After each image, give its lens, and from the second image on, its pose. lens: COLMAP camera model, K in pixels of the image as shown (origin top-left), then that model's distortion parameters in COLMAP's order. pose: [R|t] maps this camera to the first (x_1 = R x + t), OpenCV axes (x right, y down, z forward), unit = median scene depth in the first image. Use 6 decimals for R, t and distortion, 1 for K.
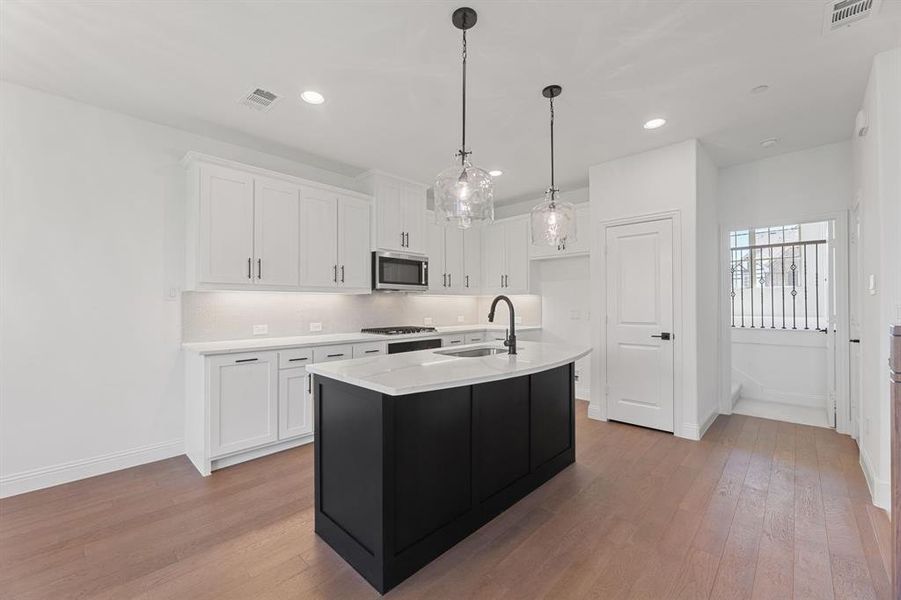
lens RADIAL K [[367.4, 0, 447.1], [0, 367.4, 301.9], [0, 0, 1]] dist [-0.007348, -0.000223]
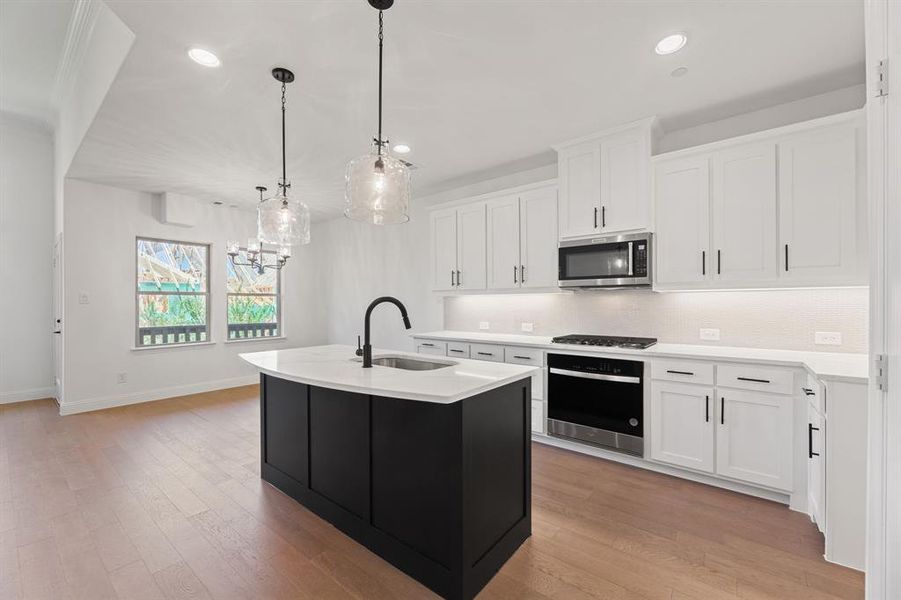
lens RADIAL K [[360.3, 0, 450.5], [0, 360.3, 300.0], [0, 0, 1]] dist [0.000419, -0.000036]
pose [[0.096595, -0.010345, -0.995270, 0.691646], [0.006369, 0.999932, -0.009775, 0.000485], [0.995303, -0.005394, 0.096655, 0.776356]]
